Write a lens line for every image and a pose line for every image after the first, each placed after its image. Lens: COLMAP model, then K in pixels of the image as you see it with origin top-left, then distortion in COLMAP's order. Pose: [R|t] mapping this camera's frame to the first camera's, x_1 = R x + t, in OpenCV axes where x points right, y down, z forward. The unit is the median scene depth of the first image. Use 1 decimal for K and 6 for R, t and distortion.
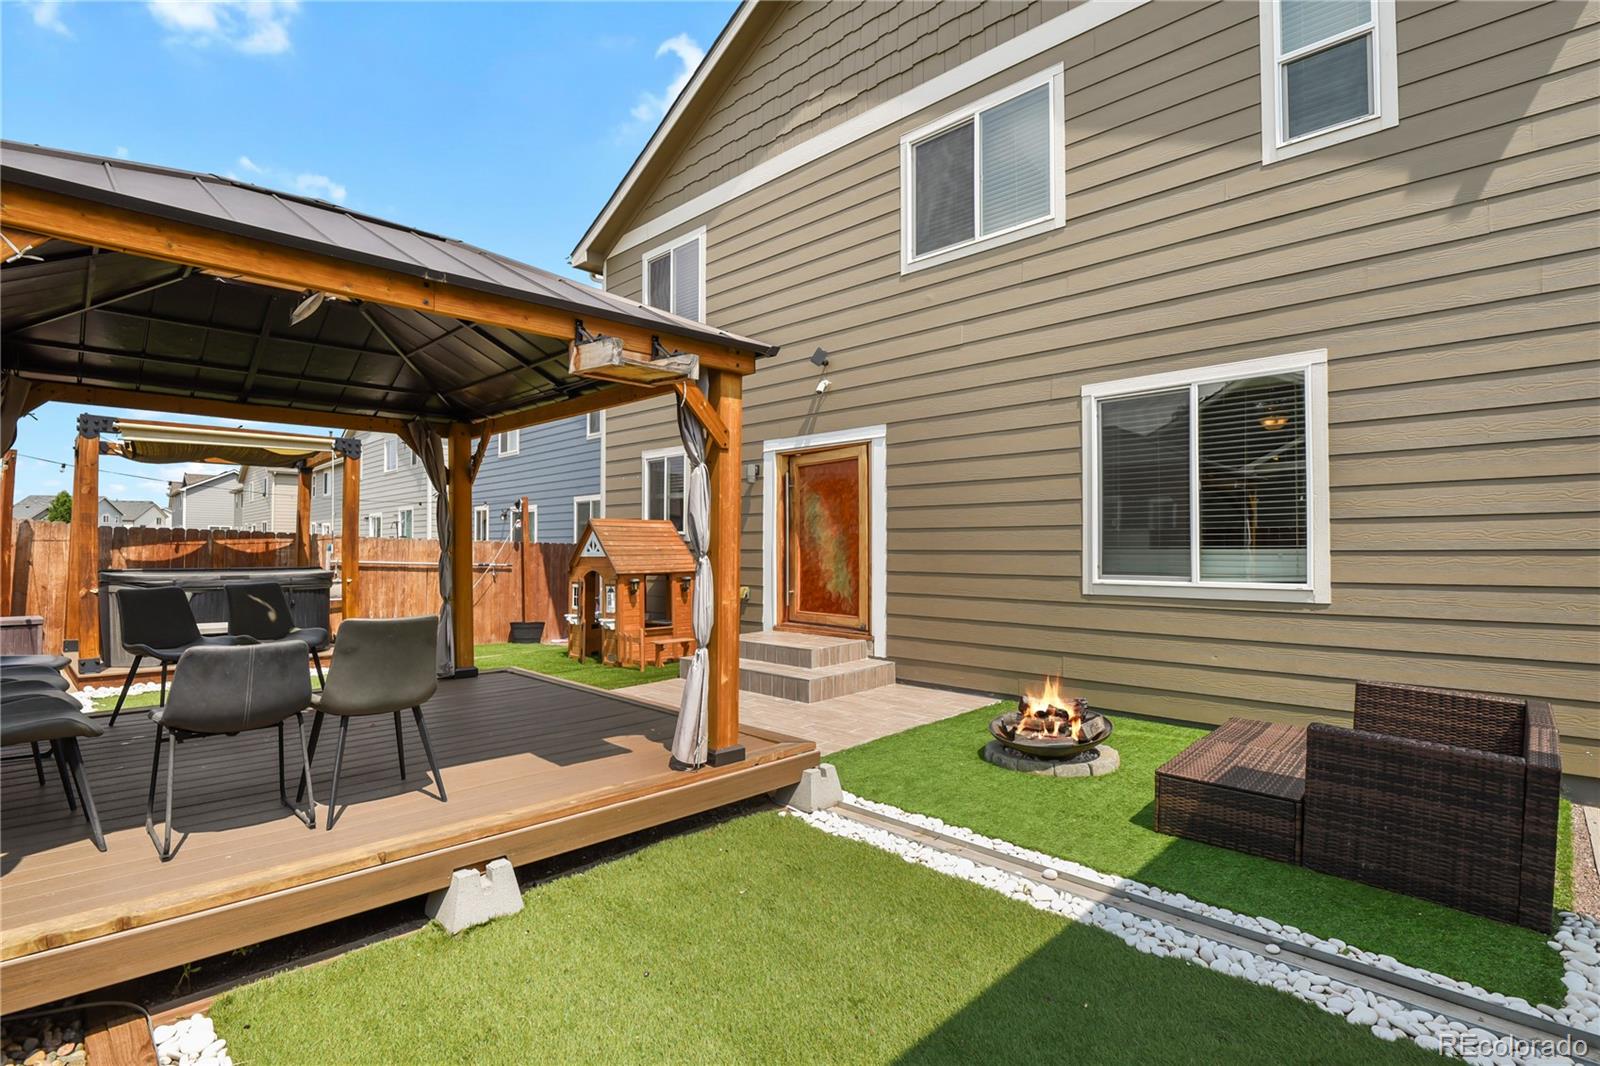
lens RADIAL K [[773.3, 0, 803.6], [0, 773.3, 533.4], [0, 0, 1]] dist [-0.004117, -0.007097]
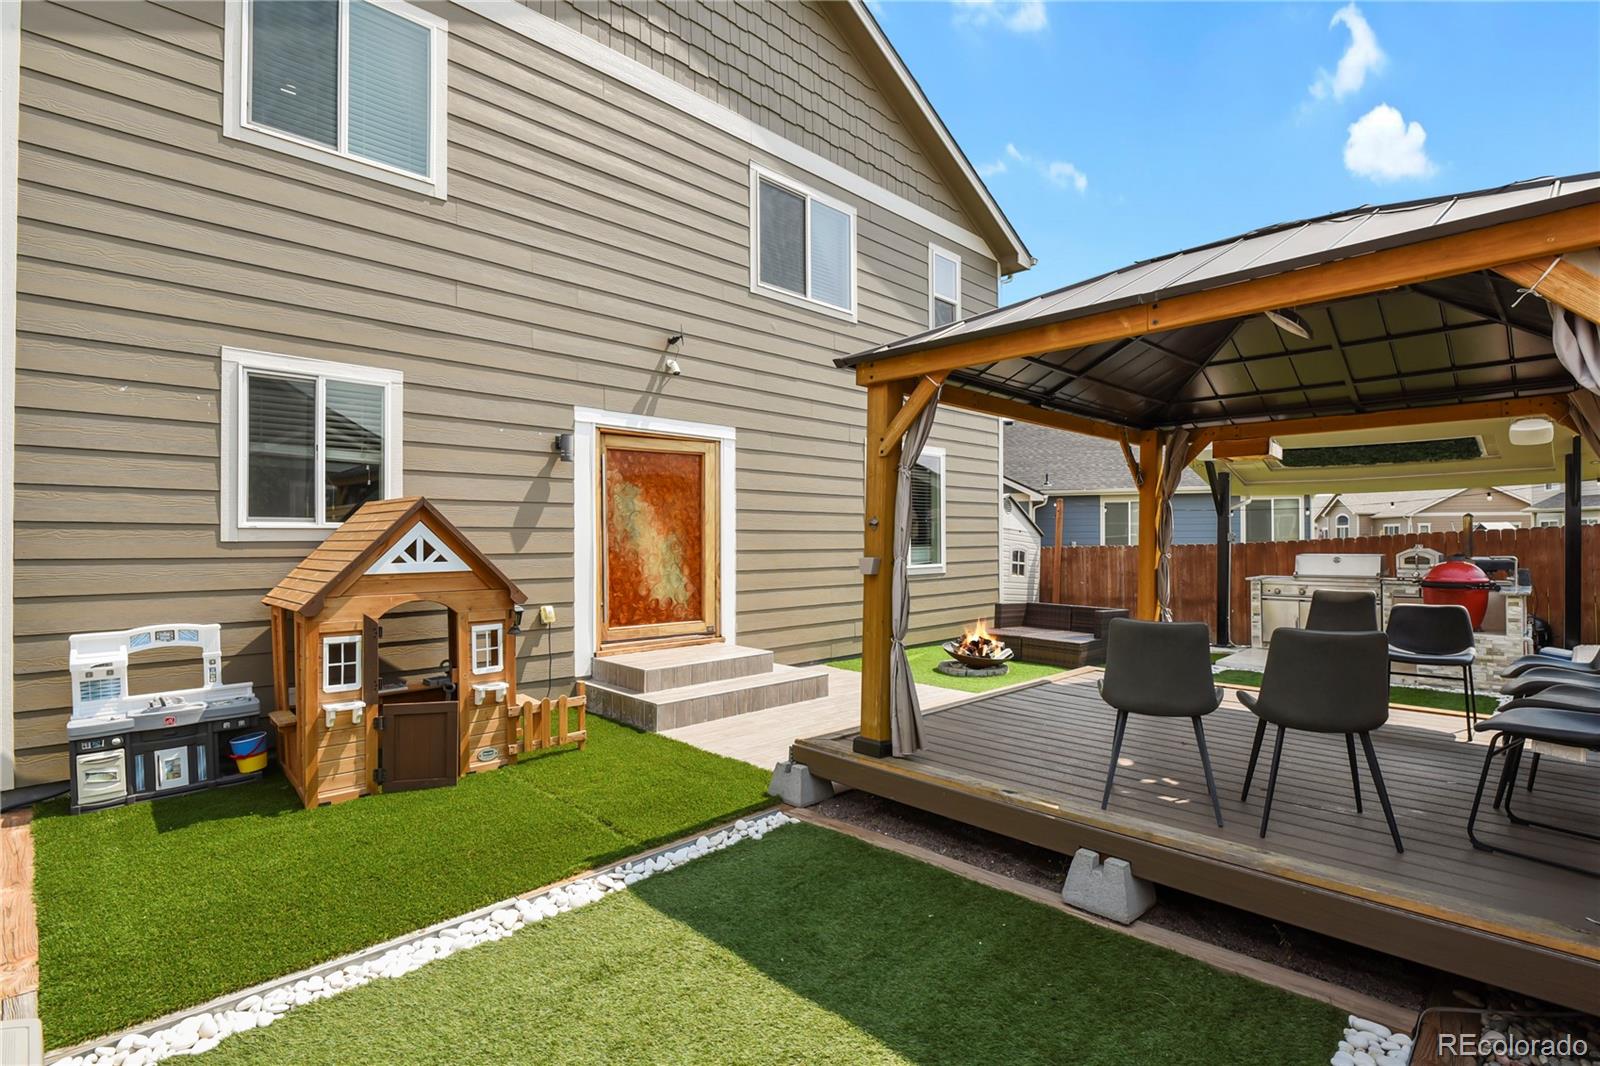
lens RADIAL K [[773.3, 0, 801.9], [0, 773.3, 544.8], [0, 0, 1]] dist [-0.004117, -0.007097]
pose [[0.003546, 0.000592, 0.999994, -0.887627], [-0.006955, 0.999976, -0.000567, 0.013473], [-0.999970, -0.006953, 0.003551, 0.877044]]
